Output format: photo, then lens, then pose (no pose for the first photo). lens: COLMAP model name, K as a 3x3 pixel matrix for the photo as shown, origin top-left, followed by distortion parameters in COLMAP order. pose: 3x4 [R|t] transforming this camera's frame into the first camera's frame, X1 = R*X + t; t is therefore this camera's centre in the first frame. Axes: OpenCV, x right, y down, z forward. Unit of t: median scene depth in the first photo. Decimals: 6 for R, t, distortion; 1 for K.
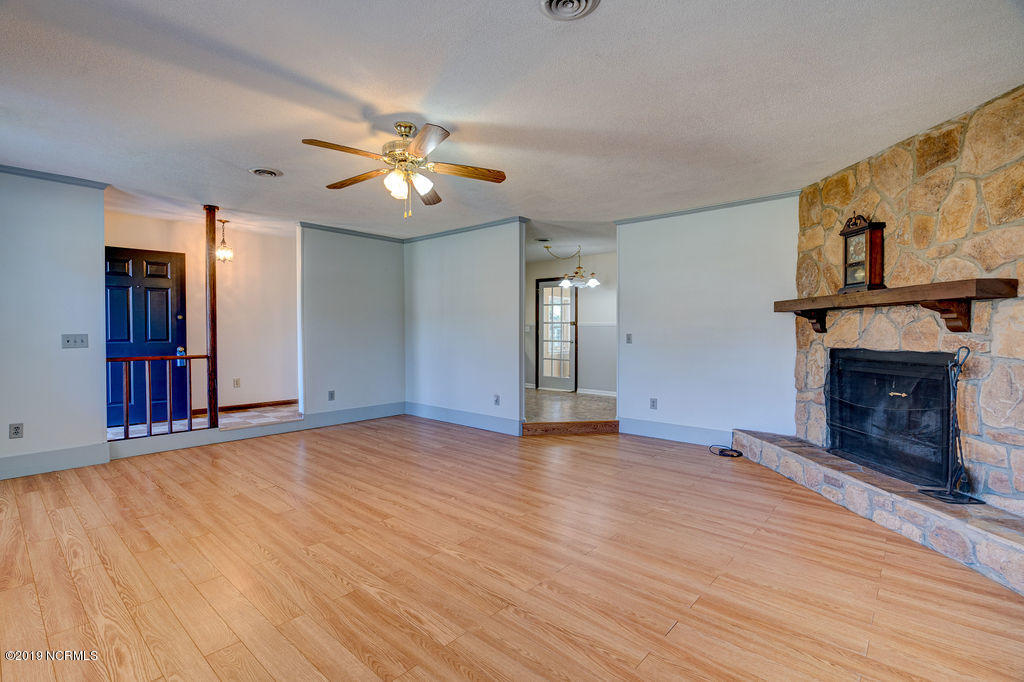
lens RADIAL K [[469.8, 0, 489.8], [0, 469.8, 340.8], [0, 0, 1]] dist [-0.000129, 0.000030]
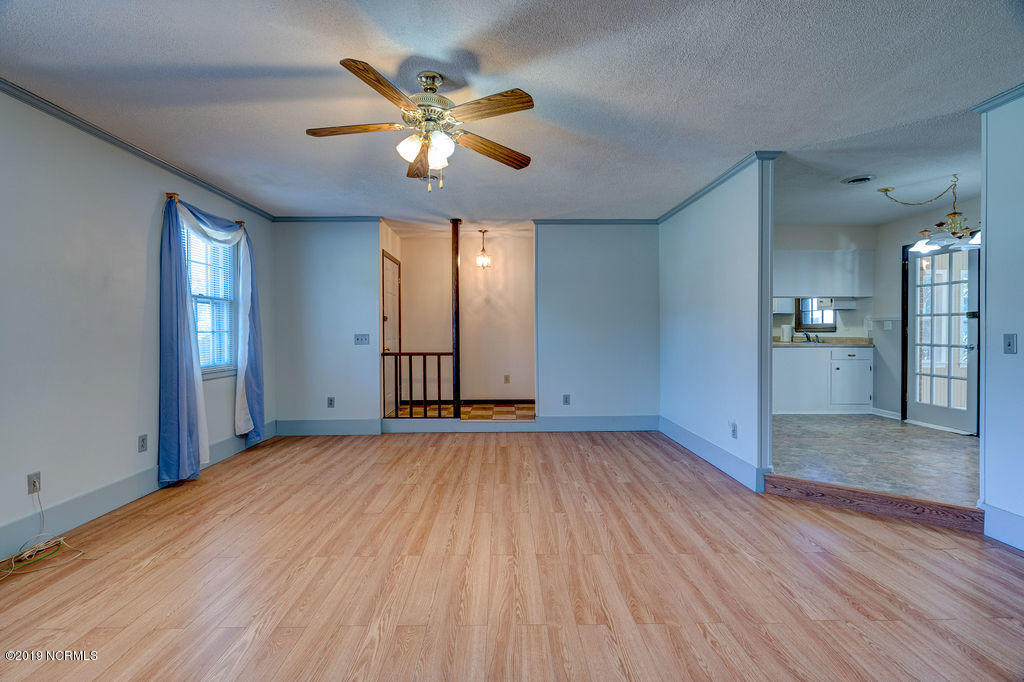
lens RADIAL K [[462.9, 0, 512.0], [0, 462.9, 341.0], [0, 0, 1]] dist [-0.001534, 0.000295]
pose [[0.696100, 0.011010, -0.717861, 0.413932], [-0.008988, 0.999938, 0.006621, -0.009024], [0.717889, 0.001843, 0.696155, 0.462159]]
